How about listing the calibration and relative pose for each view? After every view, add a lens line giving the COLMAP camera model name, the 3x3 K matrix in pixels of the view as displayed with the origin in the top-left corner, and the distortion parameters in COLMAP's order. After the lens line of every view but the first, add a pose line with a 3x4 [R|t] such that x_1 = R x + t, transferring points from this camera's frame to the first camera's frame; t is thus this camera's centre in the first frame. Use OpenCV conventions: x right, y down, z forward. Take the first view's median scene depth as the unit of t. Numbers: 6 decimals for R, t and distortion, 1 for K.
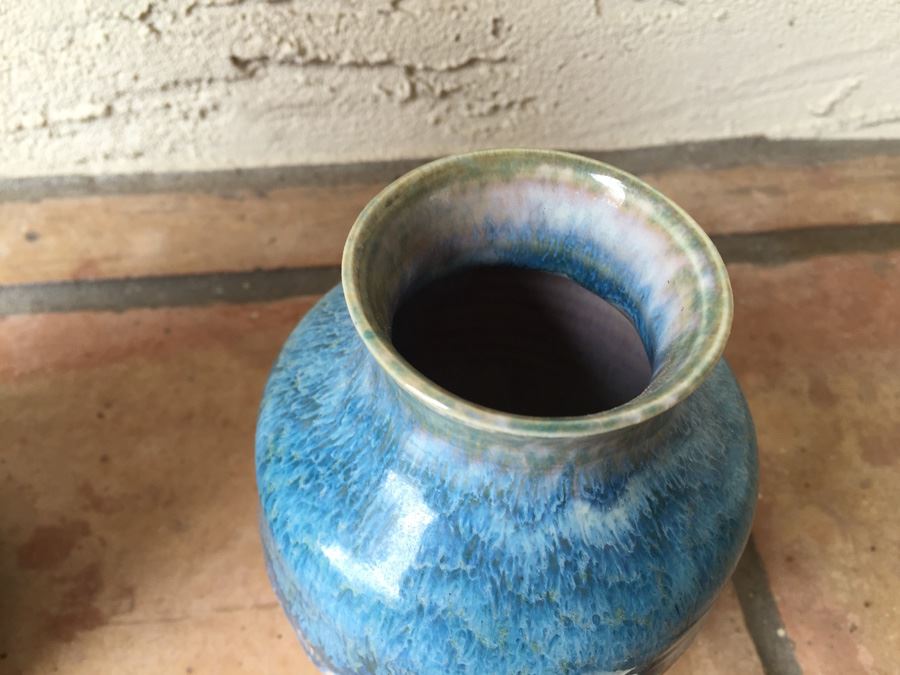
lens RADIAL K [[802.8, 0, 436.8], [0, 802.8, 335.2], [0, 0, 1]] dist [0.072641, -0.153989]
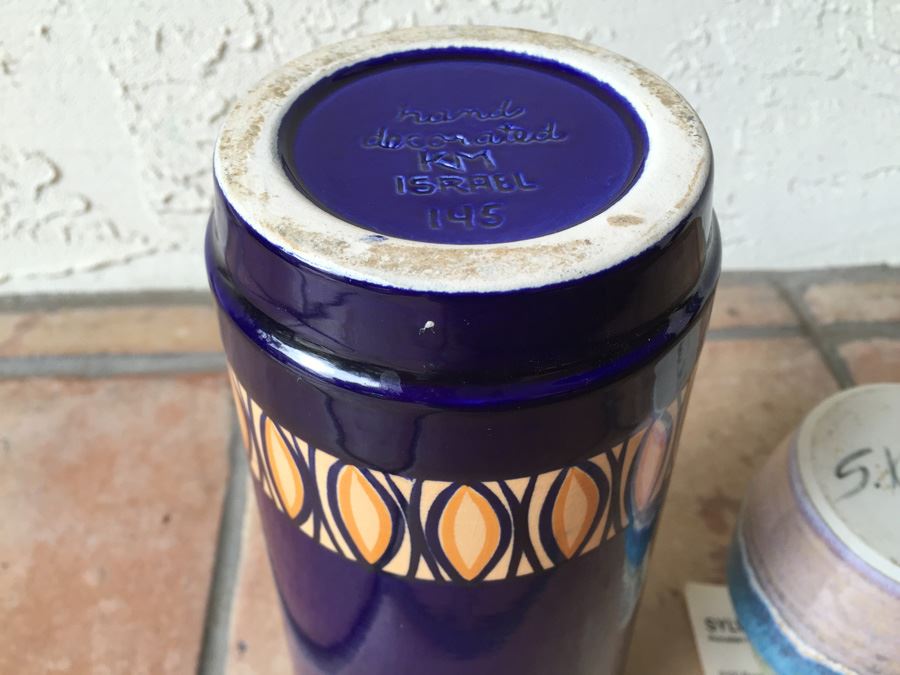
lens RADIAL K [[805.4, 0, 445.4], [0, 805.4, 331.4], [0, 0, 1]] dist [0.074304, -0.155292]
pose [[0.998398, 0.018401, -0.053498, -0.489164], [-0.026781, 0.986685, -0.160421, 0.218817], [0.049834, 0.161597, 0.985598, -0.779387]]
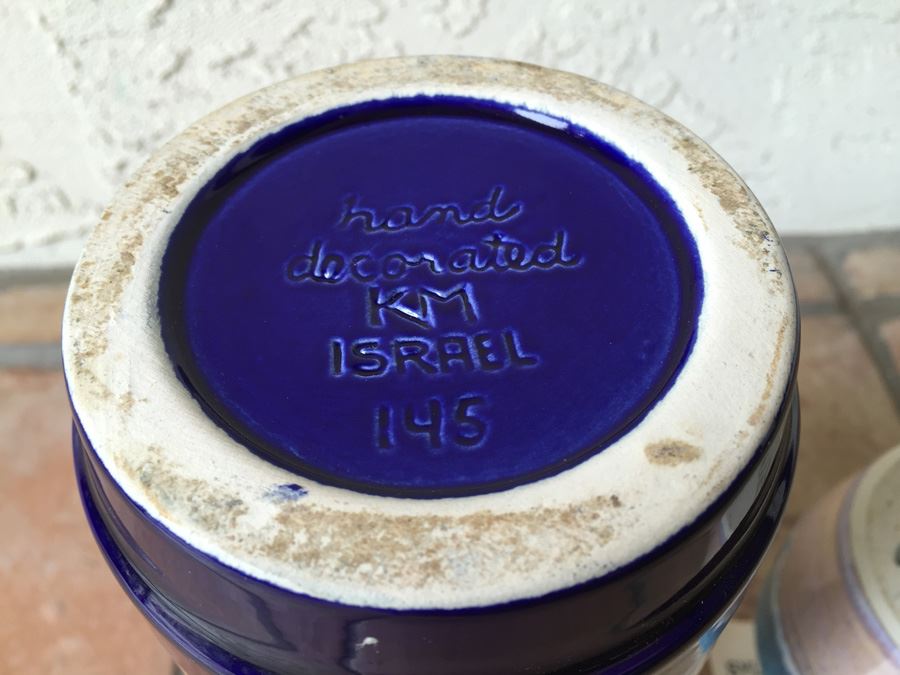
lens RADIAL K [[812.8, 0, 446.9], [0, 812.8, 328.3], [0, 0, 1]] dist [0.069525, -0.161132]
pose [[0.998213, 0.016616, -0.057406, -0.477986], [-0.018884, 0.999053, -0.039198, 0.015140], [0.056700, 0.040212, 0.997581, -0.613500]]
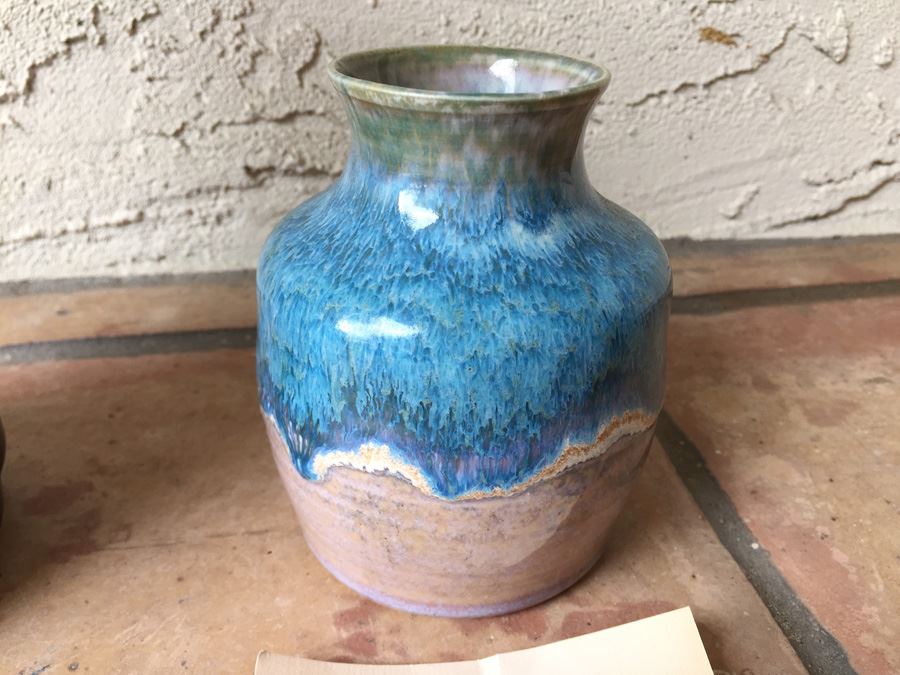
lens RADIAL K [[795.6, 0, 439.7], [0, 795.6, 335.4], [0, 0, 1]] dist [0.077579, -0.144280]
pose [[0.998851, -0.044968, 0.016587, 0.015477], [0.047888, 0.921941, -0.384359, 0.420201], [0.001991, 0.384711, 0.923035, -0.044555]]
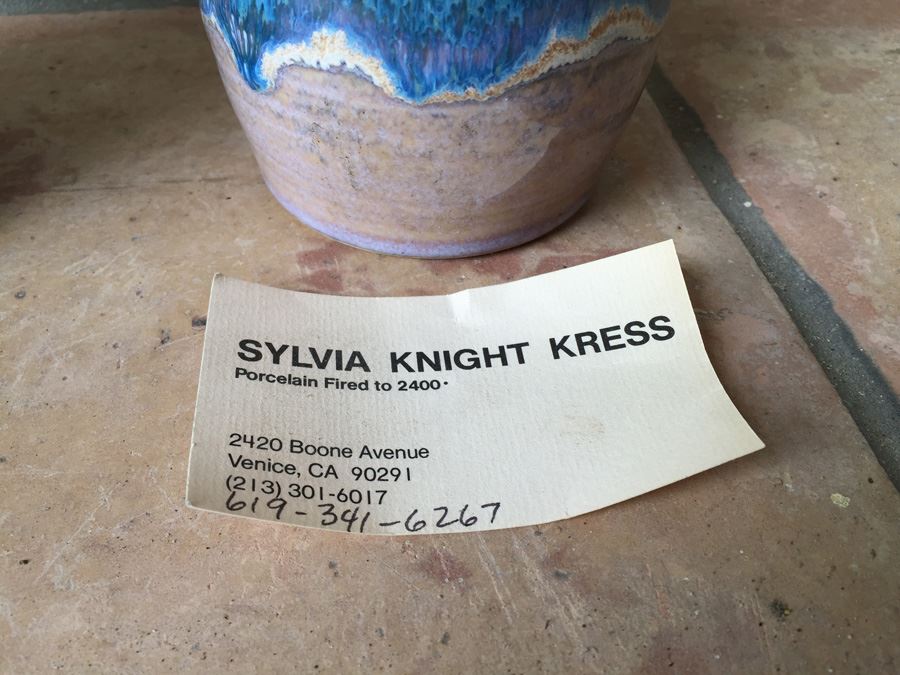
lens RADIAL K [[795.6, 0, 439.7], [0, 795.6, 335.4], [0, 0, 1]] dist [0.077579, -0.144280]
pose [[0.999316, -0.033756, 0.015118, 0.030439], [0.035099, 0.994393, -0.099755, 0.515602], [-0.011666, 0.100217, 0.994897, 0.050617]]
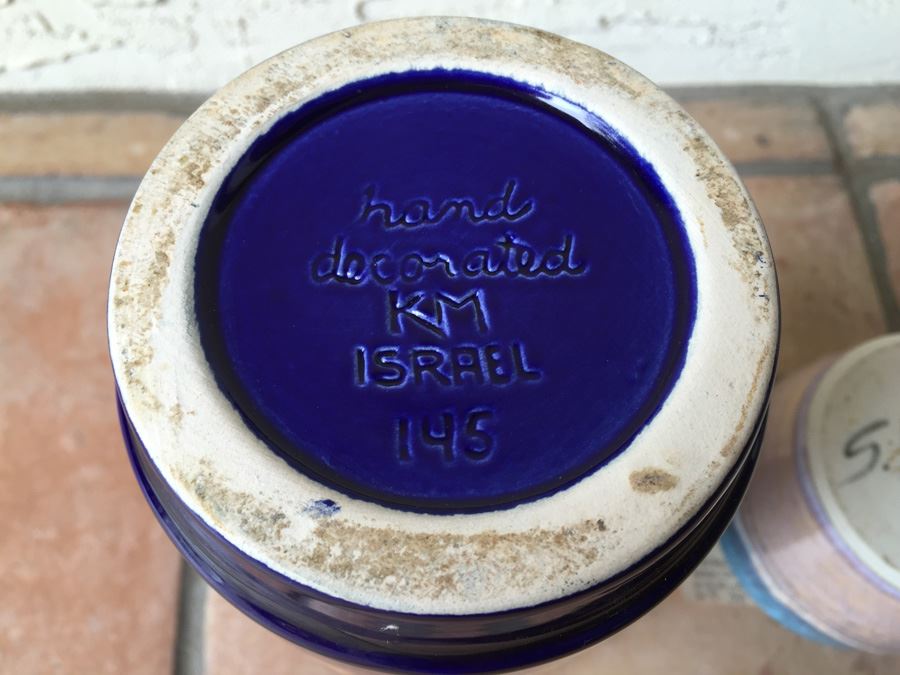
lens RADIAL K [[812.8, 0, 446.9], [0, 812.8, 328.3], [0, 0, 1]] dist [0.069525, -0.161132]
pose [[0.997641, 0.061979, -0.029500, -0.496646], [-0.054194, 0.974966, 0.215651, -0.107313], [0.042127, -0.213543, 0.976025, -0.643786]]
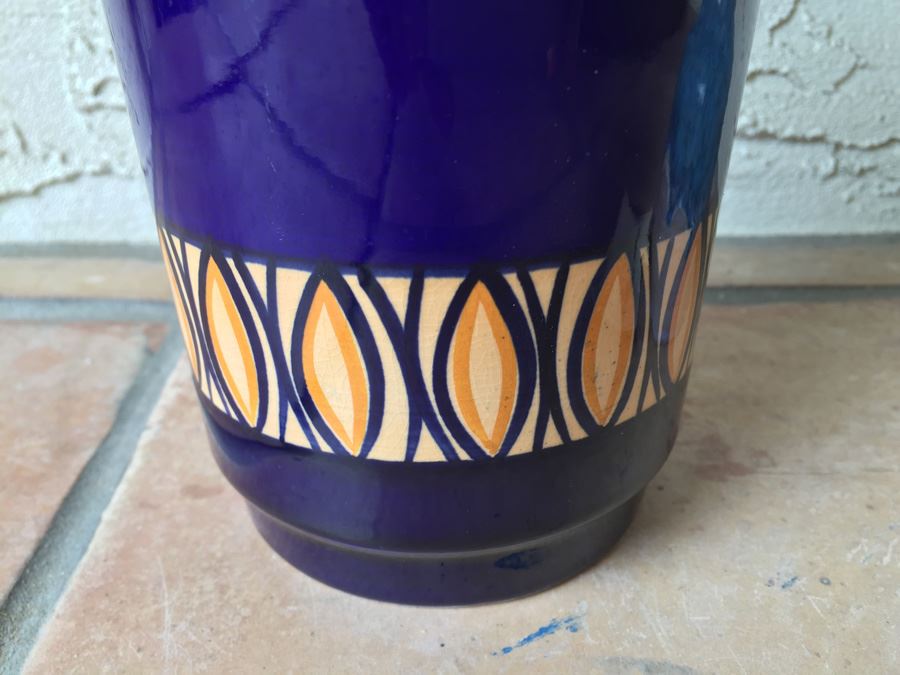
lens RADIAL K [[805.4, 0, 445.4], [0, 805.4, 331.4], [0, 0, 1]] dist [0.074304, -0.155292]
pose [[0.995810, 0.016558, -0.089938, -0.558046], [-0.054734, 0.895782, -0.441110, 0.526731], [0.073261, 0.444184, 0.892935, 0.030258]]
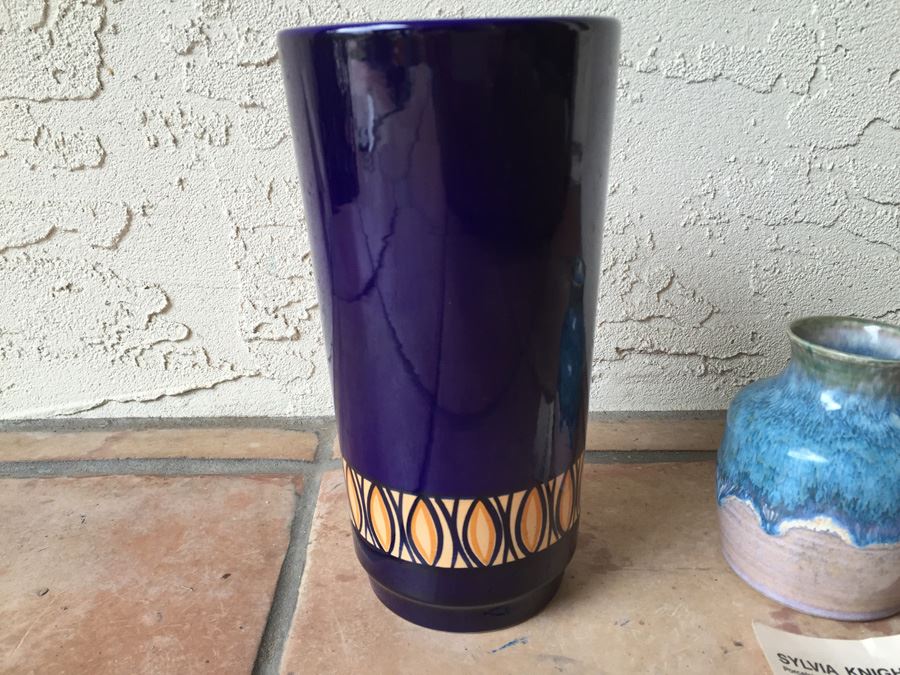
lens RADIAL K [[778.3, 0, 440.7], [0, 778.3, 334.8], [0, 0, 1]] dist [0.091825, -0.127992]
pose [[0.993318, 0.002856, -0.115377, -0.500991], [-0.063054, 0.850739, -0.521792, 0.715067], [0.096665, 0.525580, 0.845235, -0.739410]]
